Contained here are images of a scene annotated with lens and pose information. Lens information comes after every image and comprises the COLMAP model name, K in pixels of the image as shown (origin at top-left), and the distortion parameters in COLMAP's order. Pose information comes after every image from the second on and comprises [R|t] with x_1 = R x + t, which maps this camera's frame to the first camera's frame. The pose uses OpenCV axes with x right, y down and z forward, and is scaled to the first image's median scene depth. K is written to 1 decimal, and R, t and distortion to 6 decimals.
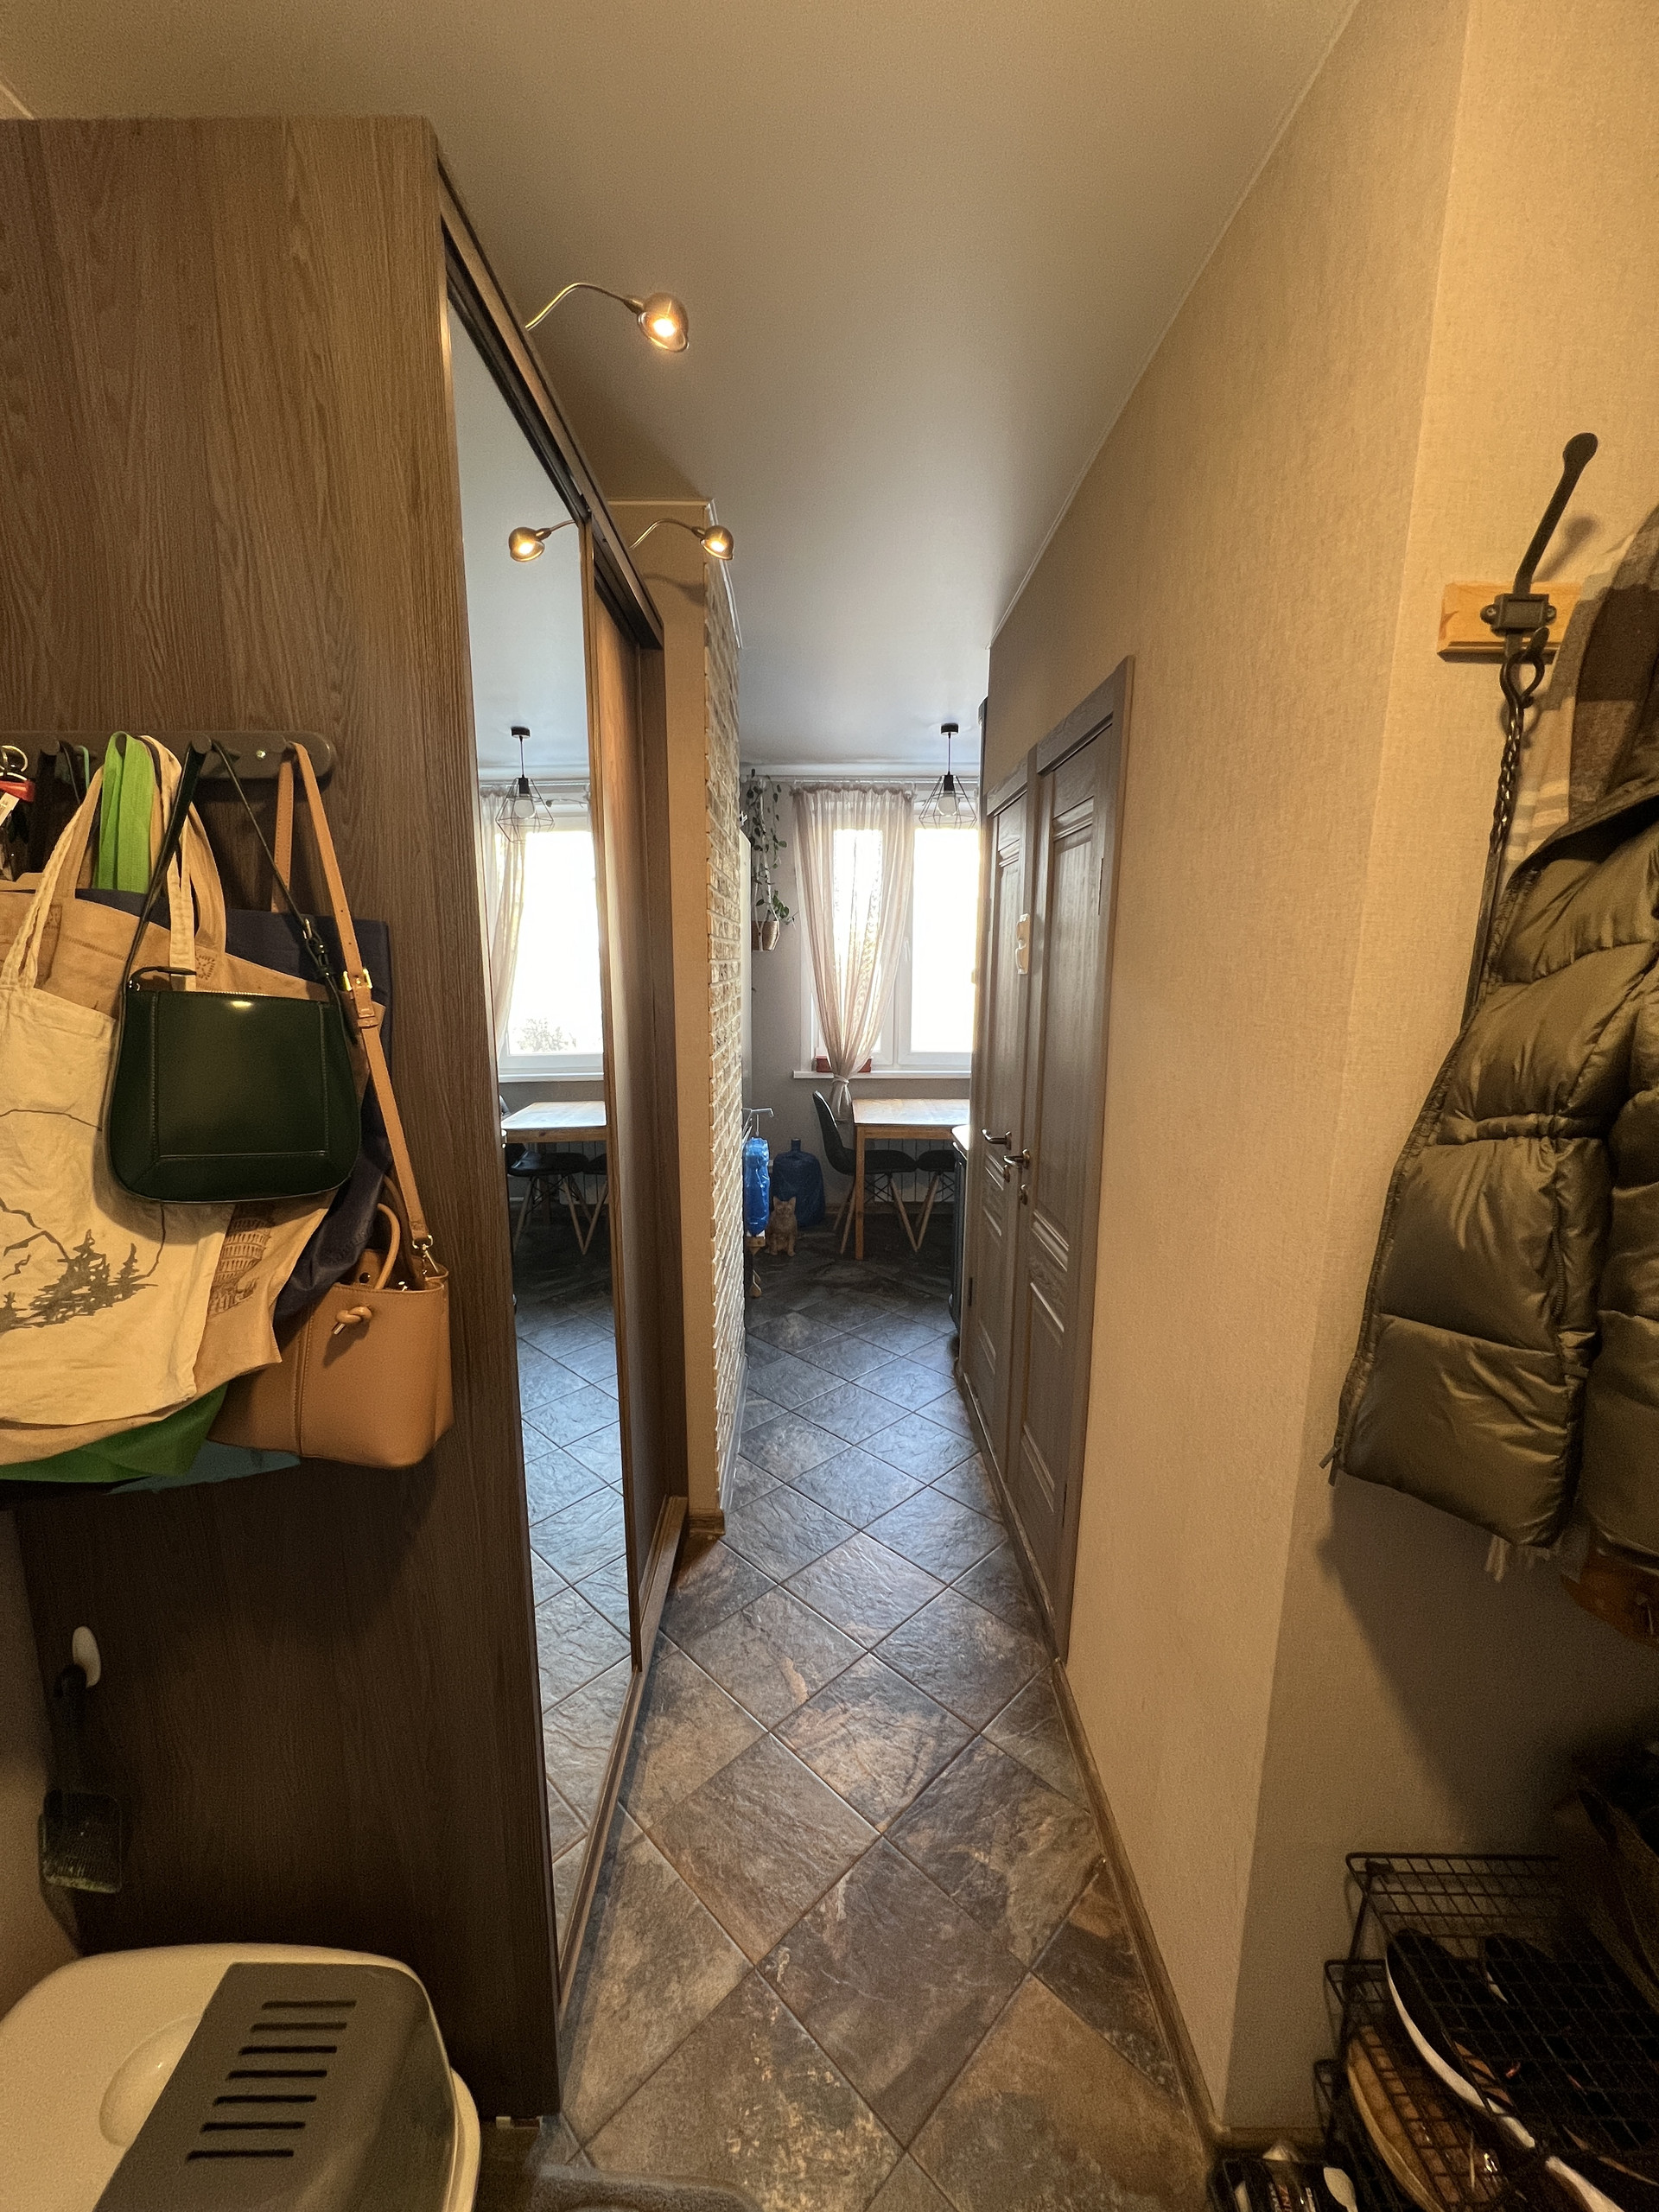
lens RADIAL K [[887.3, 0, 825.0], [0, 887.3, 1105.6], [0, 0, 1]] dist [-0.001272, 0.000399]
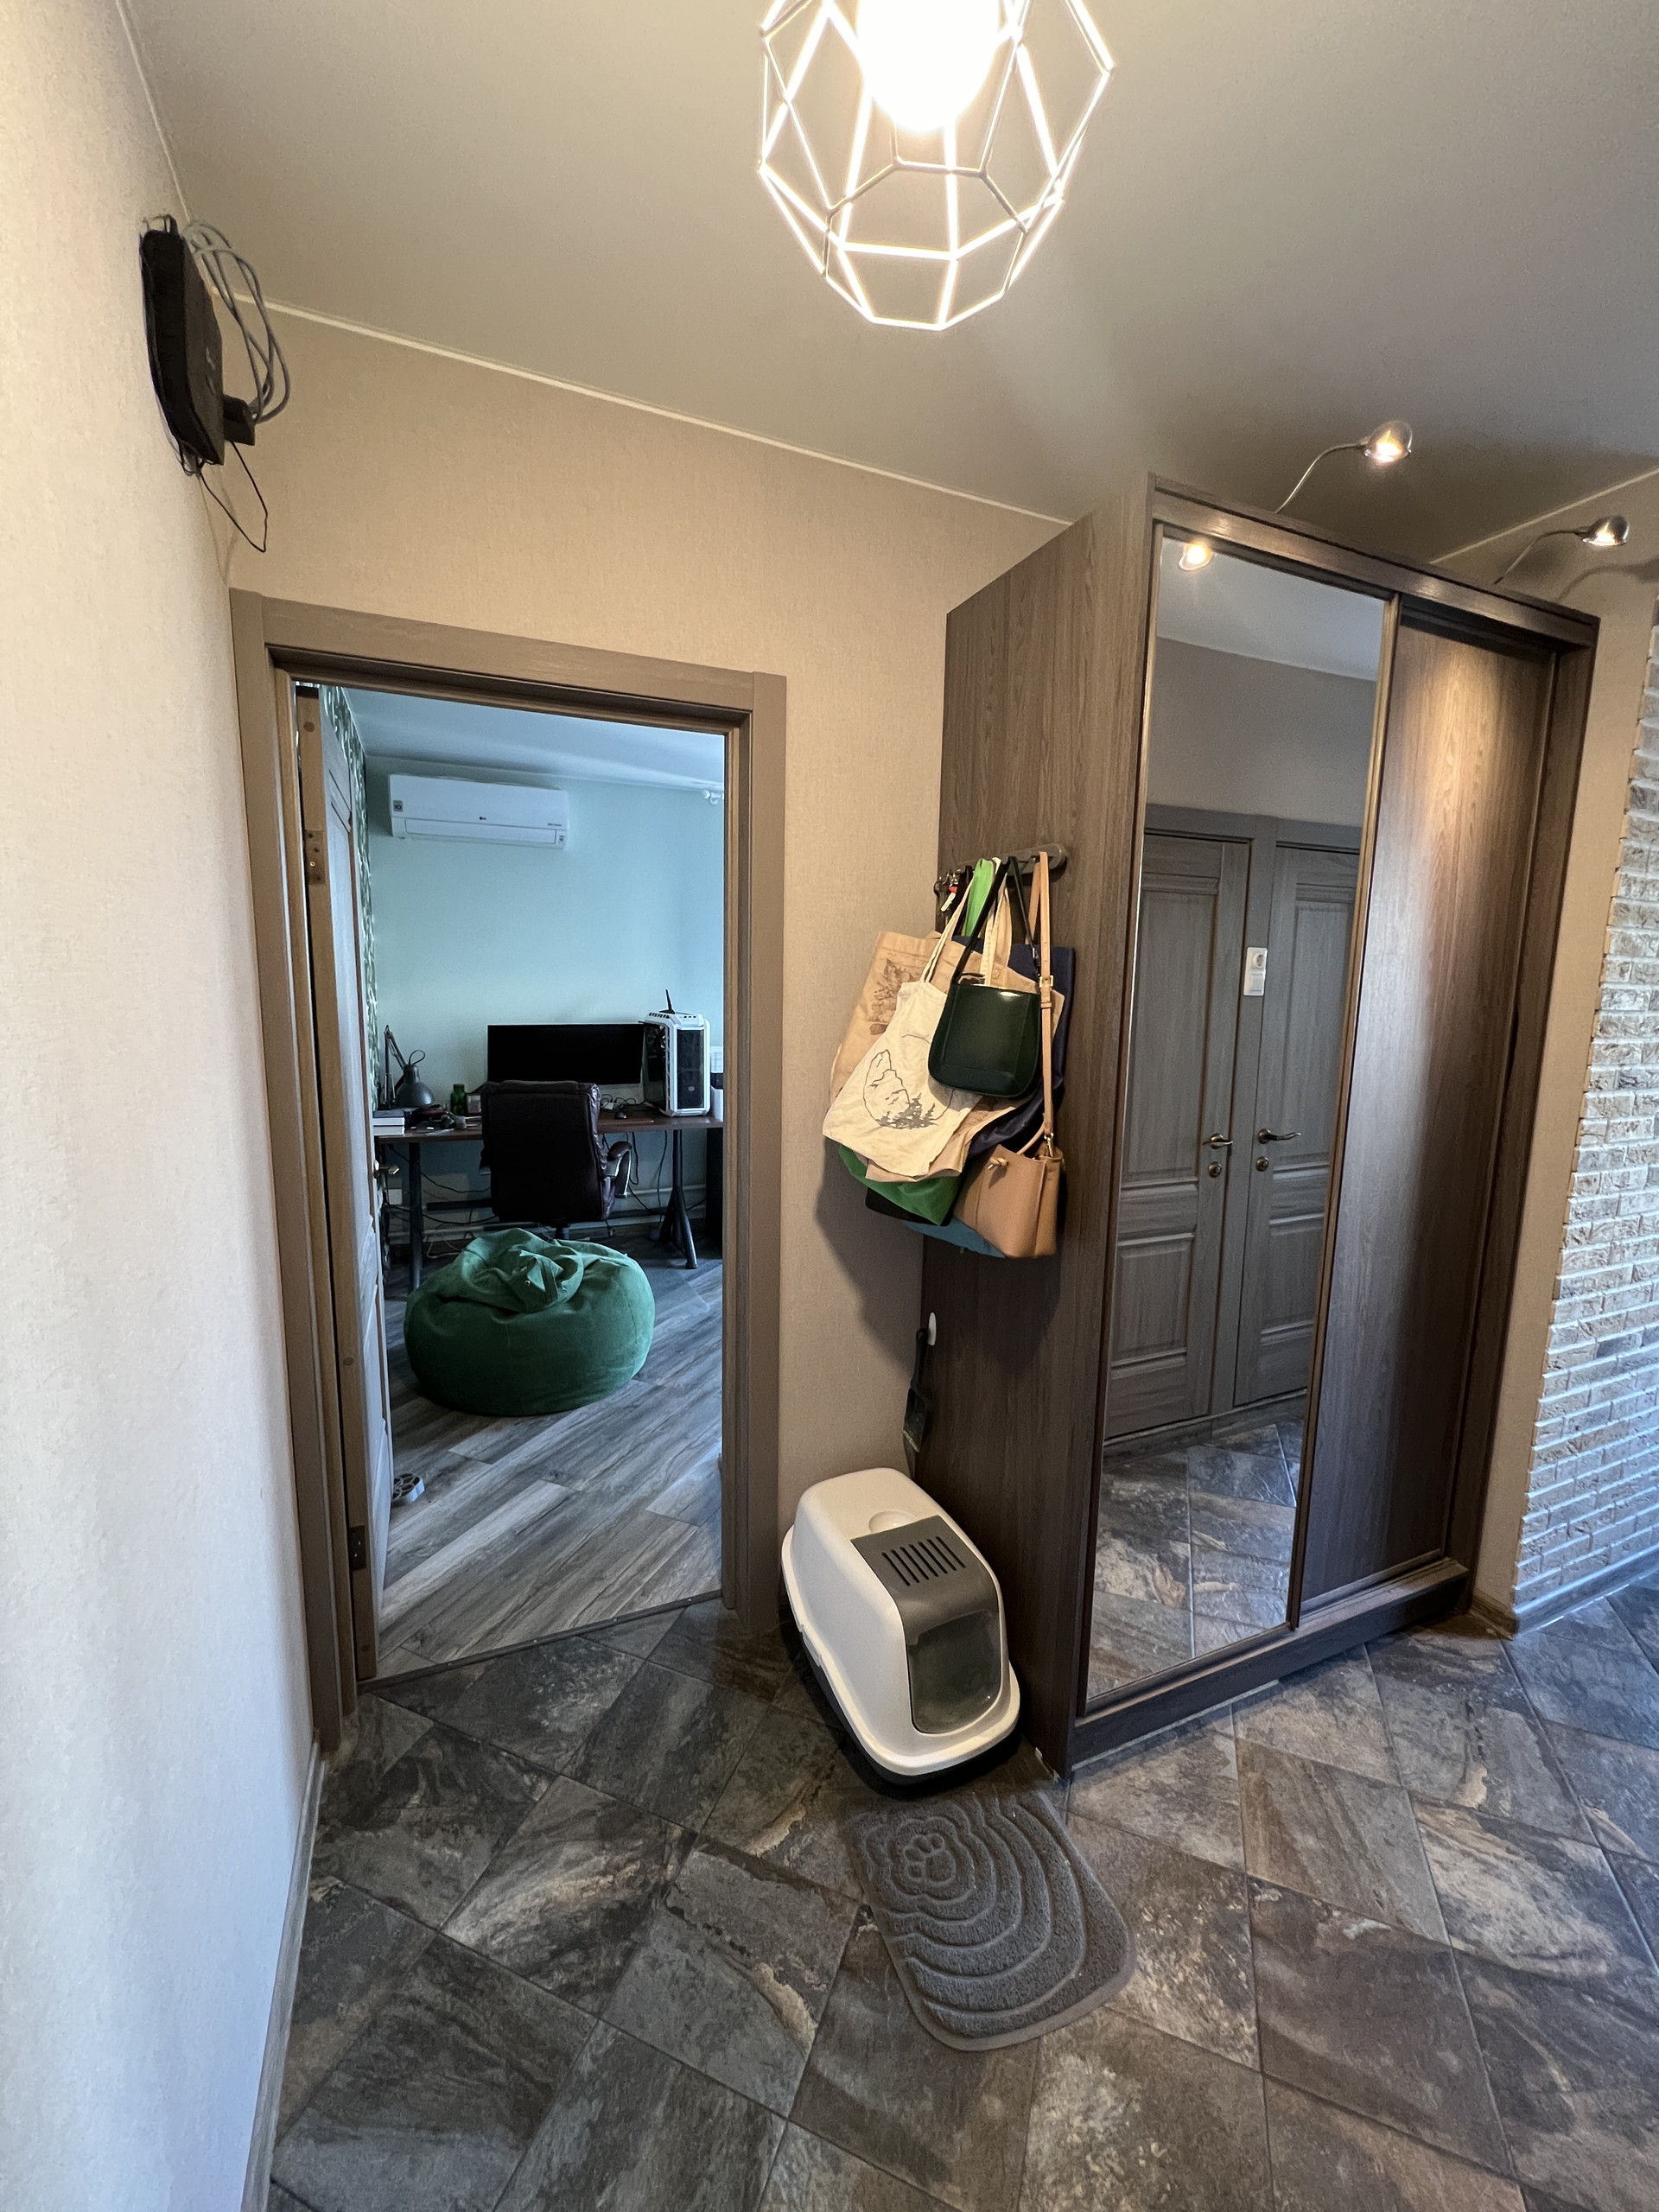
lens RADIAL K [[887.3, 0, 813.6], [0, 887.3, 1097.5], [0, 0, 1]] dist [-0.001272, 0.000399]
pose [[0.391291, 0.131265, -0.910857, 0.901702], [-0.168015, 0.983329, 0.069532, 0.038781], [0.904800, 0.125830, 0.406822, -0.101904]]
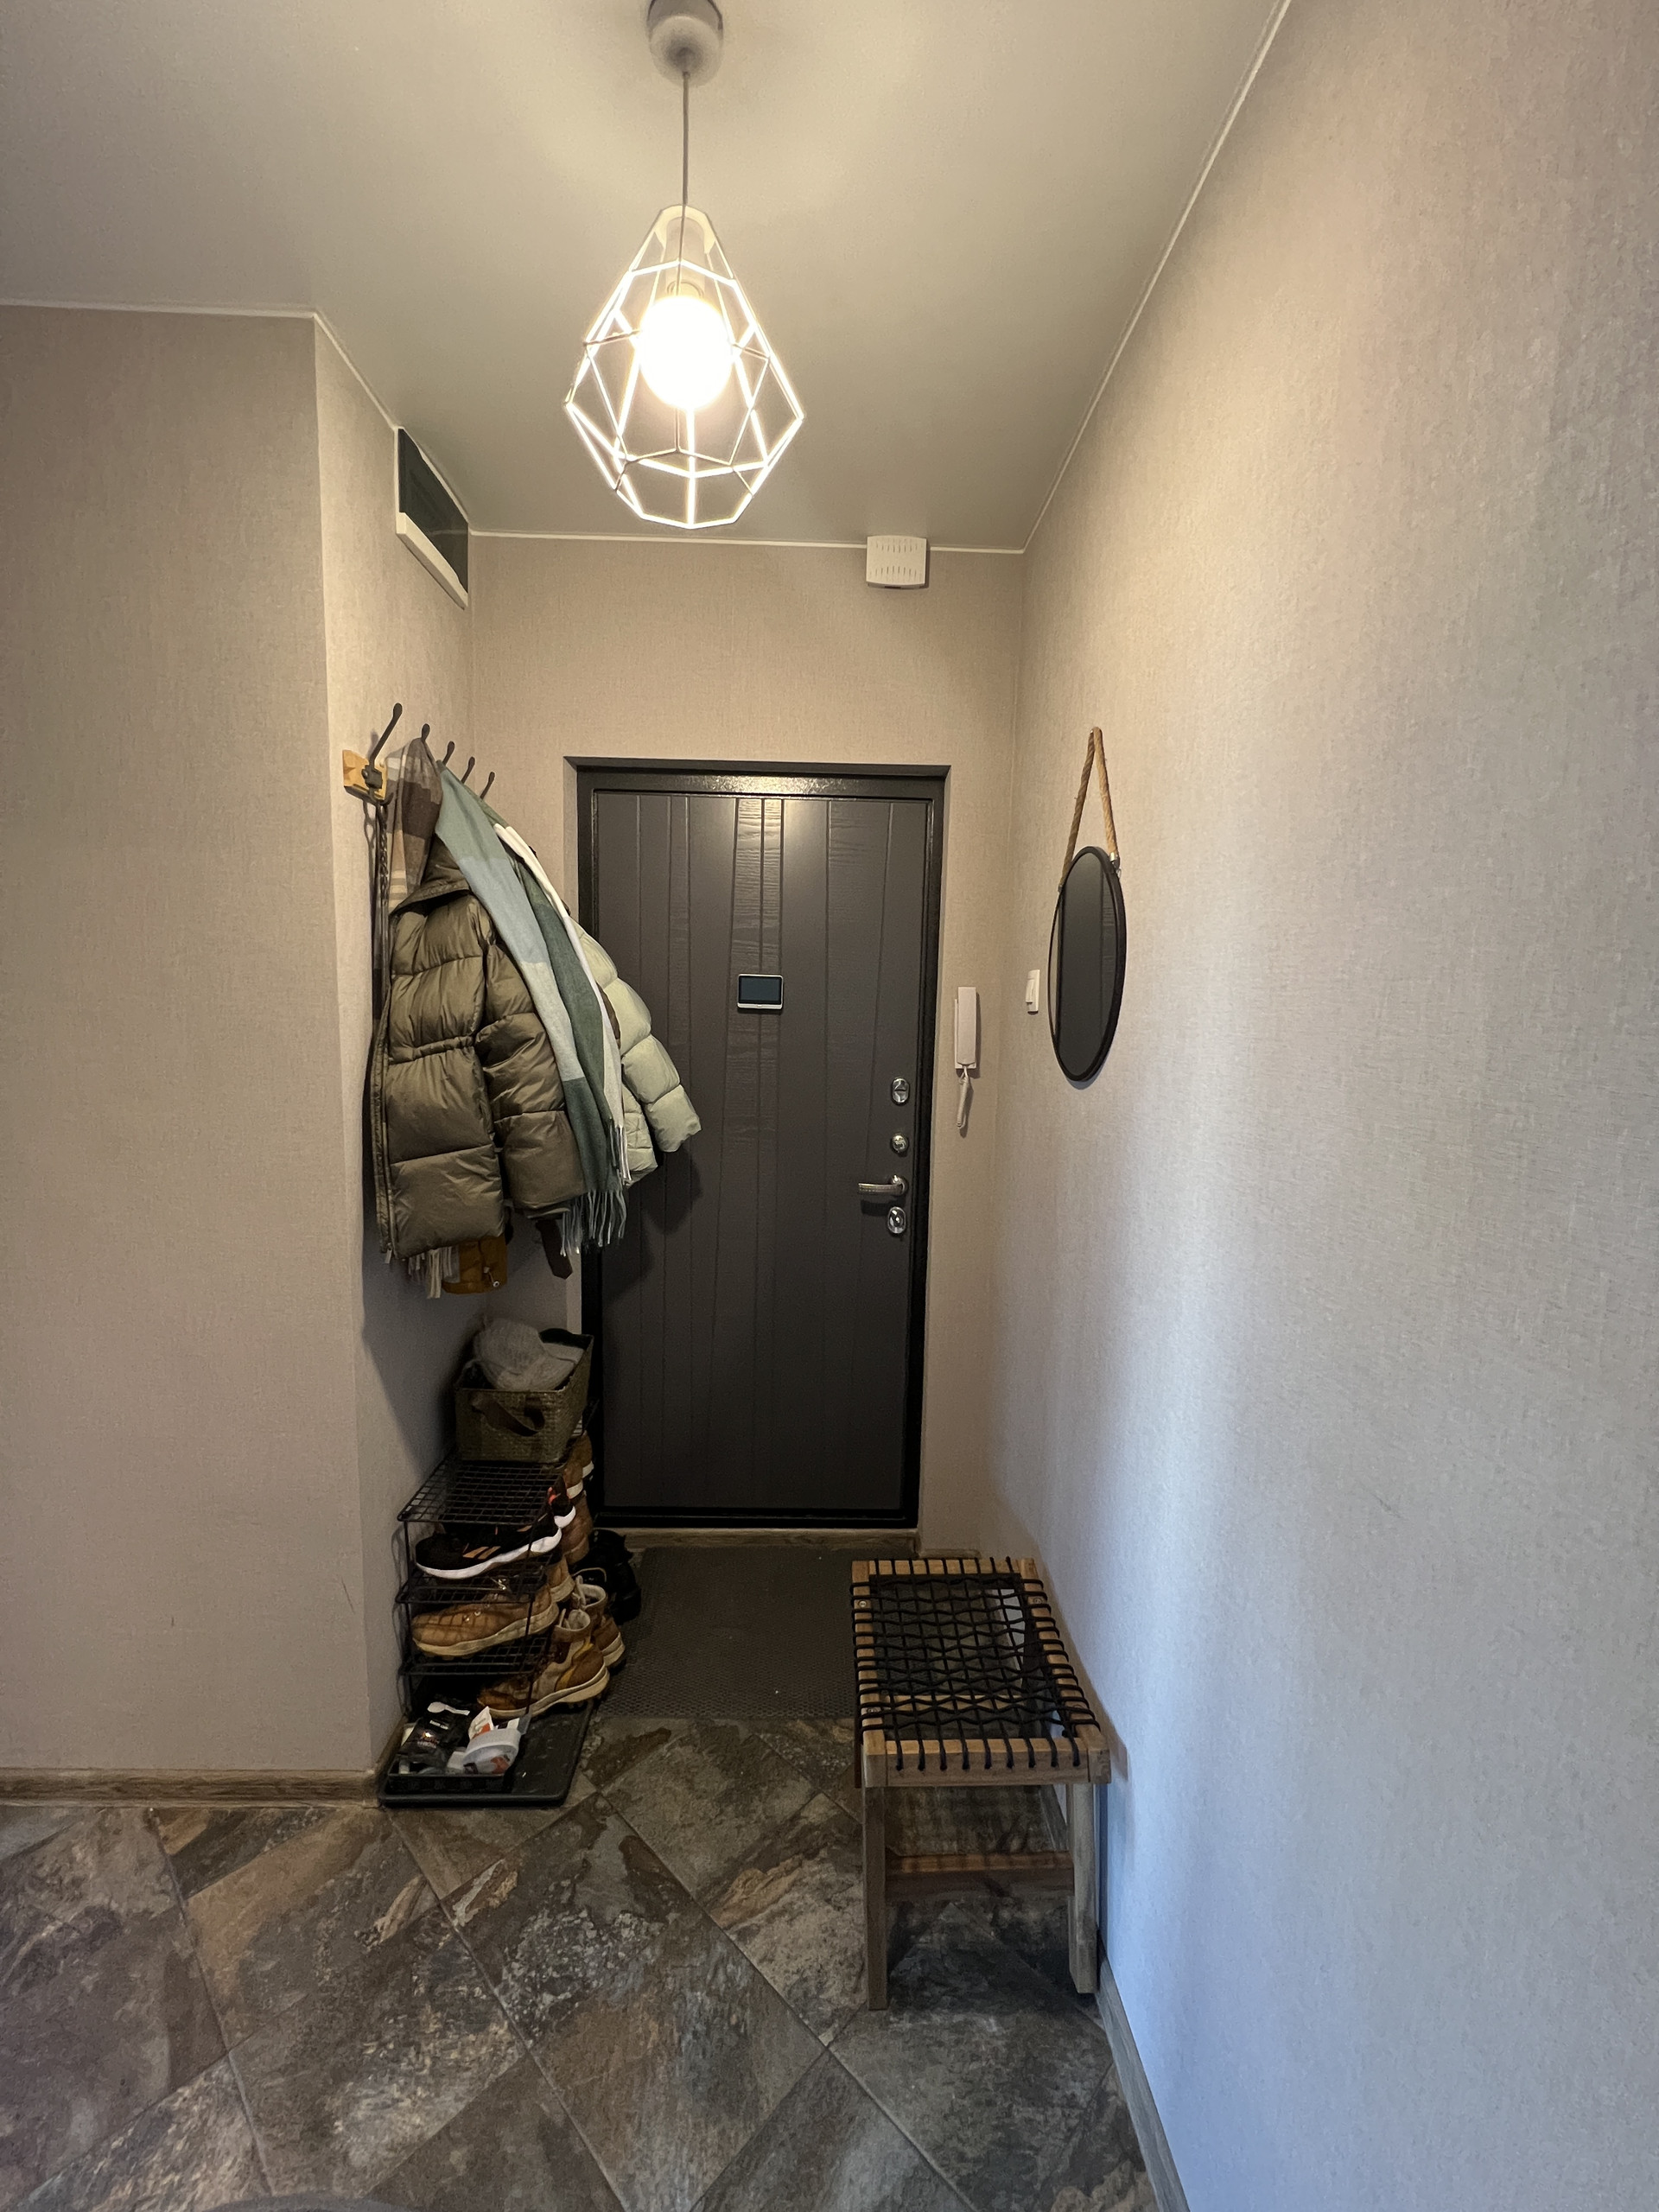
lens RADIAL K [[887.3, 0, 822.9], [0, 887.3, 1101.9], [0, 0, 1]] dist [-0.001272, 0.000399]
pose [[-0.012141, -0.127168, 0.991807, -1.079371], [0.145782, 0.981057, 0.127574, 0.014672], [-0.989242, 0.146137, 0.006628, 0.136795]]
